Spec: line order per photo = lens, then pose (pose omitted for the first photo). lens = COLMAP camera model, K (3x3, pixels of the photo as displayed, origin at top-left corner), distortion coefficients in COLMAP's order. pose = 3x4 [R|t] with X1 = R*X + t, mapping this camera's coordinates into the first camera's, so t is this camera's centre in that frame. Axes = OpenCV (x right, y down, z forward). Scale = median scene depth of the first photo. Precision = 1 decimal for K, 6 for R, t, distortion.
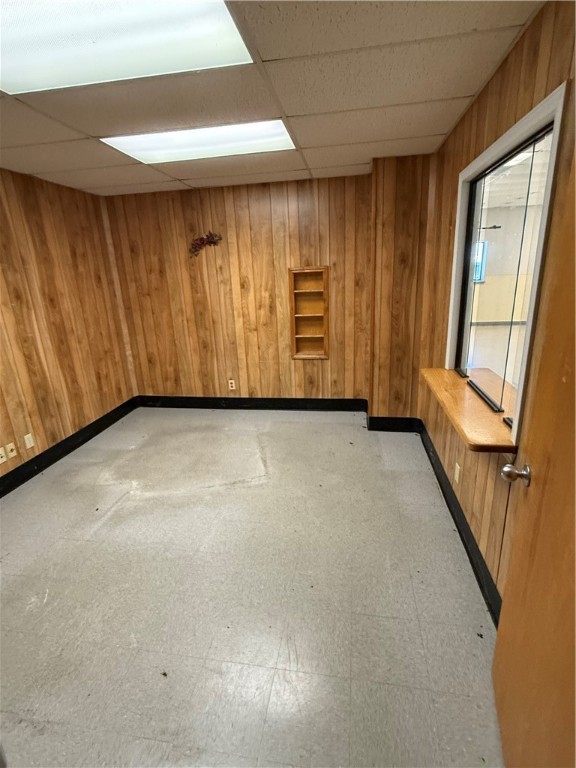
lens RADIAL K [[376.8, 0, 288.0], [0, 376.8, 384.0], [0, 0, 1]] dist [0.013826, -0.000228]
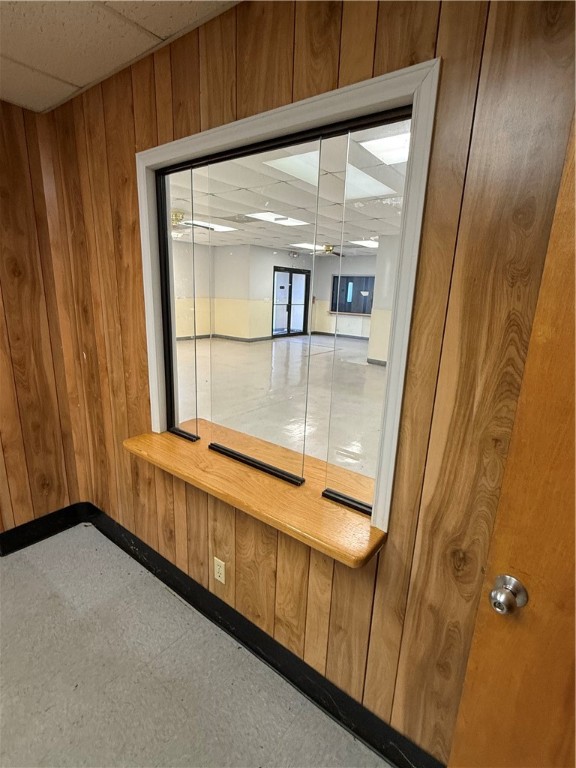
lens RADIAL K [[376.8, 0, 288.0], [0, 376.8, 384.0], [0, 0, 1]] dist [0.013826, -0.000228]
pose [[0.477879, -0.155005, 0.864642, -0.054622], [0.204186, 0.976949, 0.062286, -0.110605], [-0.854365, 0.146783, 0.498513, 0.389985]]
